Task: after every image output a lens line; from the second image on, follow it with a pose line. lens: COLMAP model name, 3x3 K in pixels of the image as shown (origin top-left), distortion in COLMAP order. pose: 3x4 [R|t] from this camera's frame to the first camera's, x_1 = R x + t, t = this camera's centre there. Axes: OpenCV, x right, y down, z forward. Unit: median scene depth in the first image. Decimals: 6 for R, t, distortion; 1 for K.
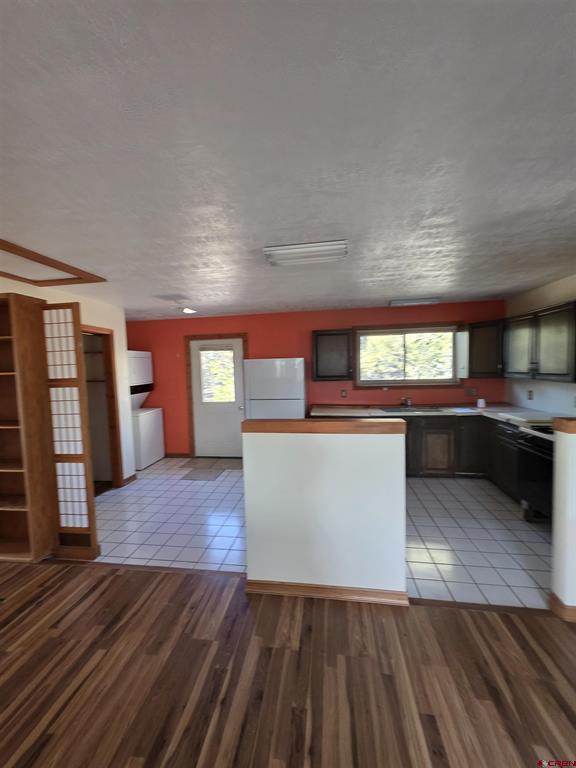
lens RADIAL K [[314.5, 0, 272.8], [0, 314.5, 387.6], [0, 0, 1]] dist [0.001626, 0.000282]
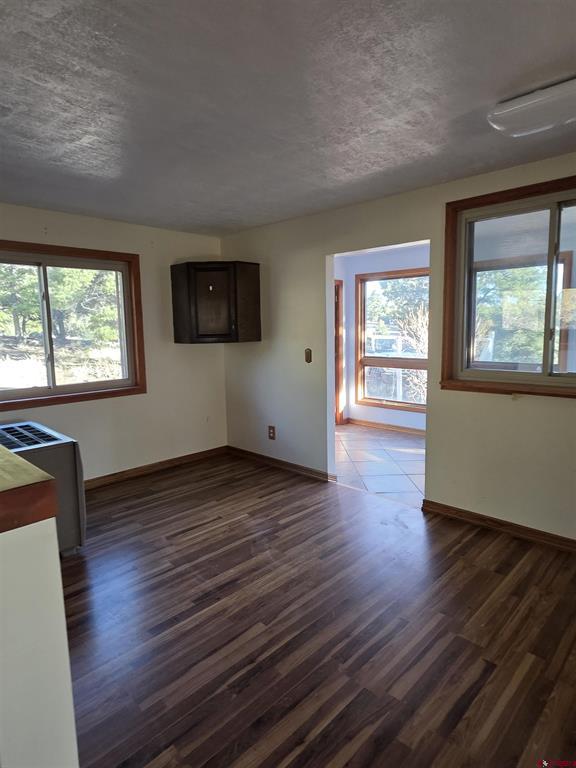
lens RADIAL K [[451.8, 0, 289.0], [0, 451.8, 379.0], [0, 0, 1]] dist [0.006103, 0.001294]
pose [[-0.821900, -0.025412, 0.569065, -0.655322], [0.077411, 0.984754, 0.155780, -0.034017], [-0.564348, 0.172087, -0.807402, 1.555822]]
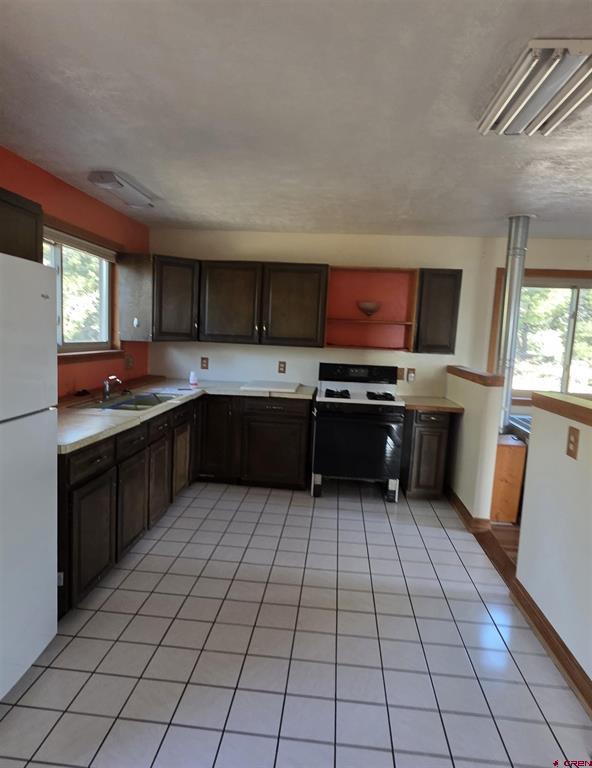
lens RADIAL K [[466.0, 0, 295.6], [0, 466.0, 394.7], [0, 0, 1]] dist [0.001552, 0.000259]
pose [[-0.067827, -0.106812, 0.991963, -0.987947], [0.021696, 0.993860, 0.108500, -0.052936], [-0.997461, 0.028881, -0.065093, 2.171731]]
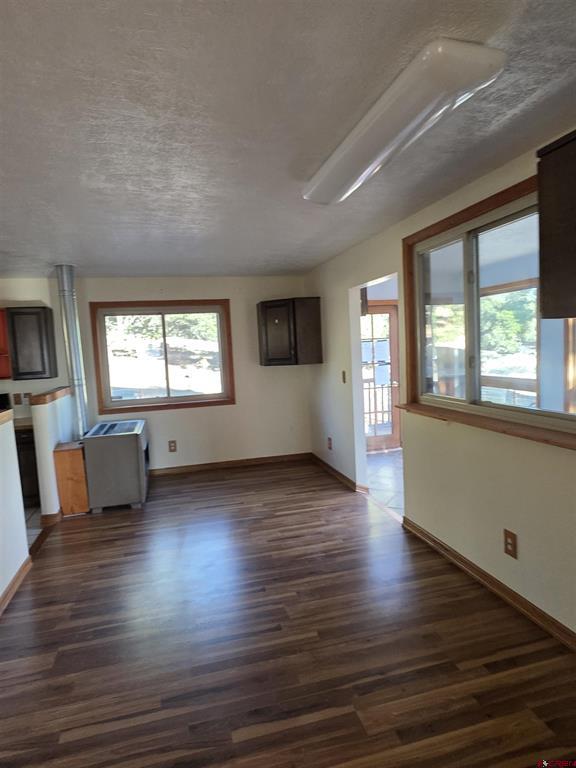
lens RADIAL K [[457.0, 0, 288.0], [0, 457.0, 384.0], [0, 0, 1]] dist [0.005723, 0.001345]
pose [[-0.411498, -0.029892, 0.910920, -1.825539], [0.121368, 0.988764, 0.087273, -0.009307], [-0.903294, 0.146469, -0.403246, 0.892781]]
